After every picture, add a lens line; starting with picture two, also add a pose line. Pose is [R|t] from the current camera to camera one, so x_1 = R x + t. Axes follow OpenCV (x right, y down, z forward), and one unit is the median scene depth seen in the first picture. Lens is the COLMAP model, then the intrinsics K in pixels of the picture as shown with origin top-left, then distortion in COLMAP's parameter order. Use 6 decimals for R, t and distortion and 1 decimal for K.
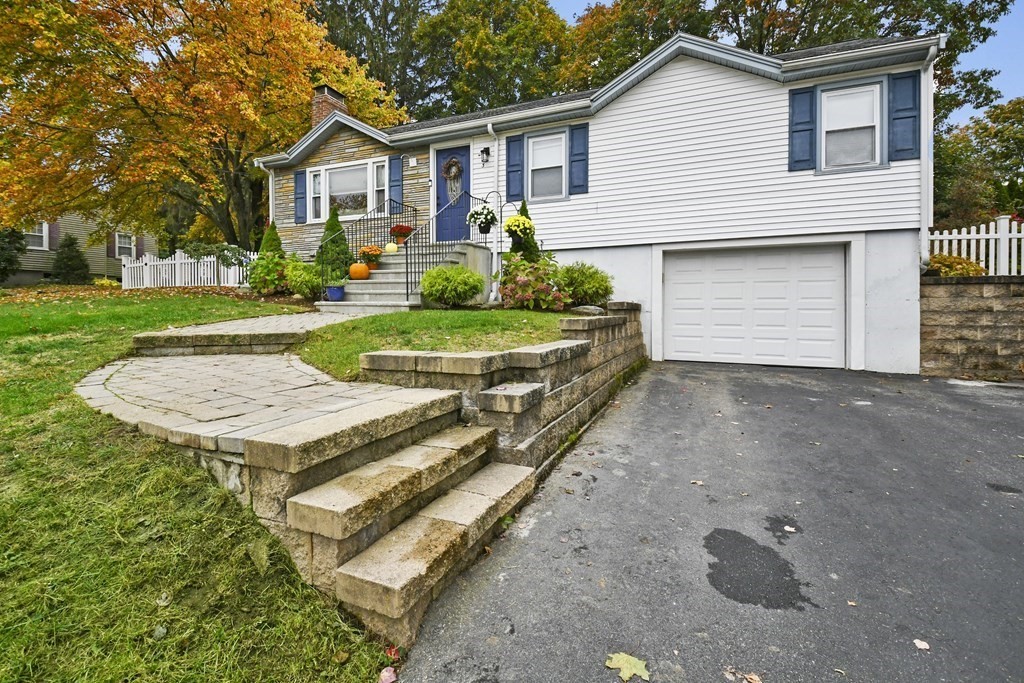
lens RADIAL K [[481.3, 0, 489.6], [0, 481.3, 315.9], [0, 0, 1]] dist [0.033263, -0.030577]
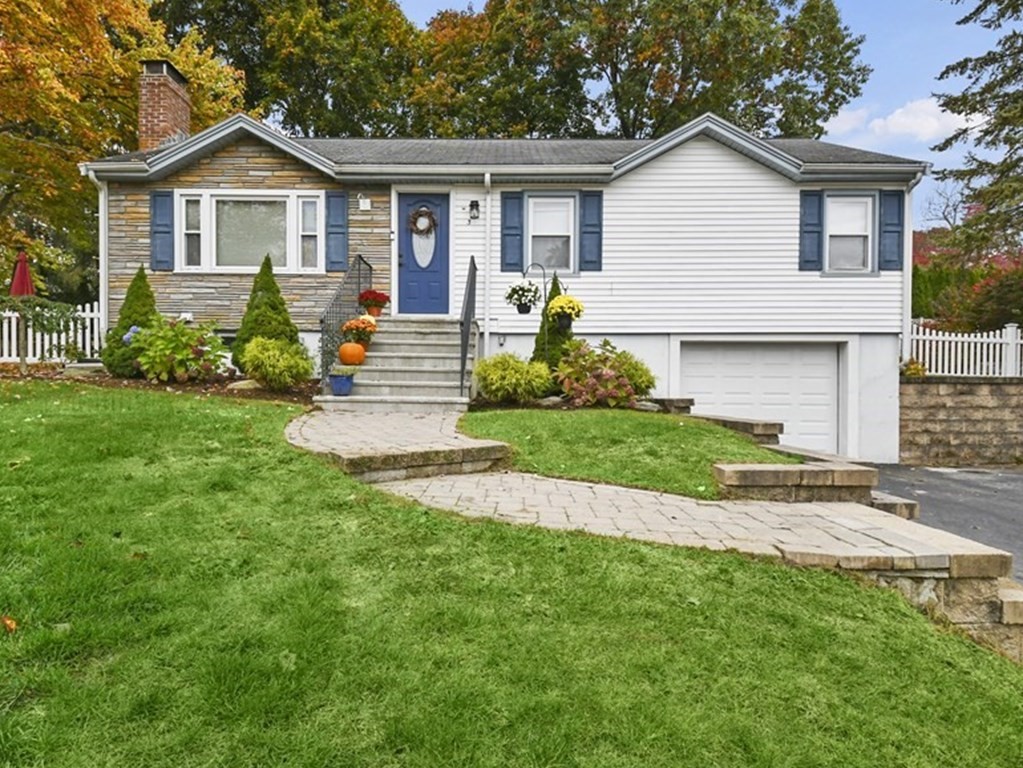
lens RADIAL K [[631.2, 0, 512.6], [0, 631.2, 402.9], [0, 0, 1]] dist [0.052338, -0.063467]
pose [[0.913466, -0.001759, 0.406912, -0.413773], [-0.000103, 0.999990, 0.004555, -0.020402], [-0.406916, -0.004203, 0.913456, 0.016091]]
